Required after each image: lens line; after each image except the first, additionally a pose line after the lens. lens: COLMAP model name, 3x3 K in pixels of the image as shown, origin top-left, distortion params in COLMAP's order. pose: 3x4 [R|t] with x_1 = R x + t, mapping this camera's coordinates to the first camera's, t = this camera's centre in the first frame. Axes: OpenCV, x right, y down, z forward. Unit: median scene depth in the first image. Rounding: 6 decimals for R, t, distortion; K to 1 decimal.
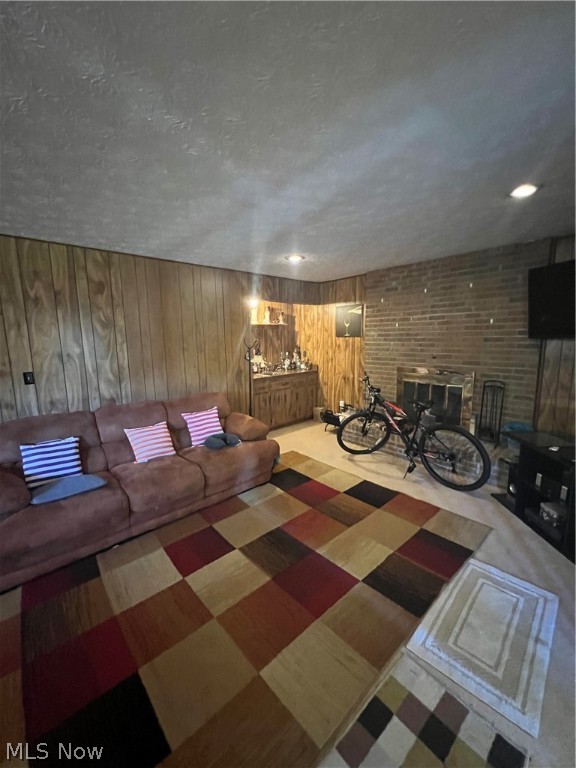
lens RADIAL K [[307.3, 0, 288.0], [0, 307.3, 381.3], [0, 0, 1]] dist [-0.001210, -0.000164]
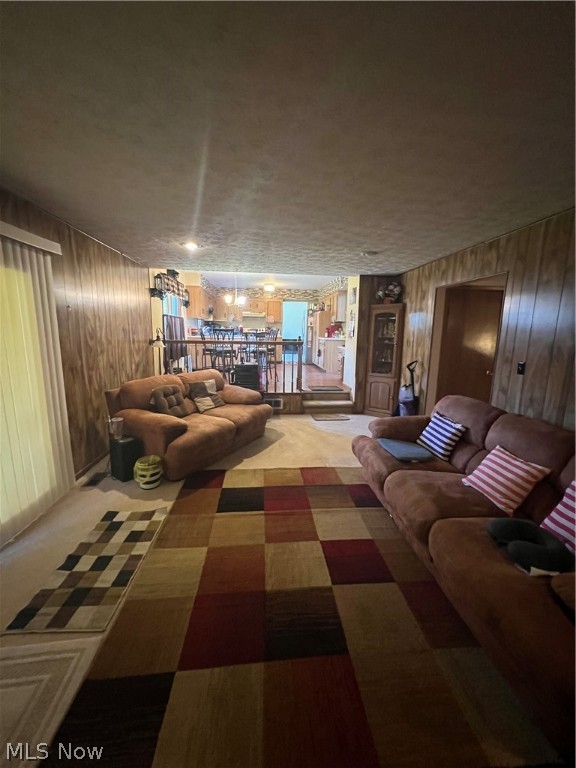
lens RADIAL K [[307.3, 0, 288.0], [0, 307.3, 381.3], [0, 0, 1]] dist [-0.001210, -0.000164]
pose [[-0.604334, 0.128246, -0.786341, 0.513965], [-0.127980, 0.958518, 0.254684, -0.173396], [0.786385, 0.254550, -0.562853, 1.341847]]
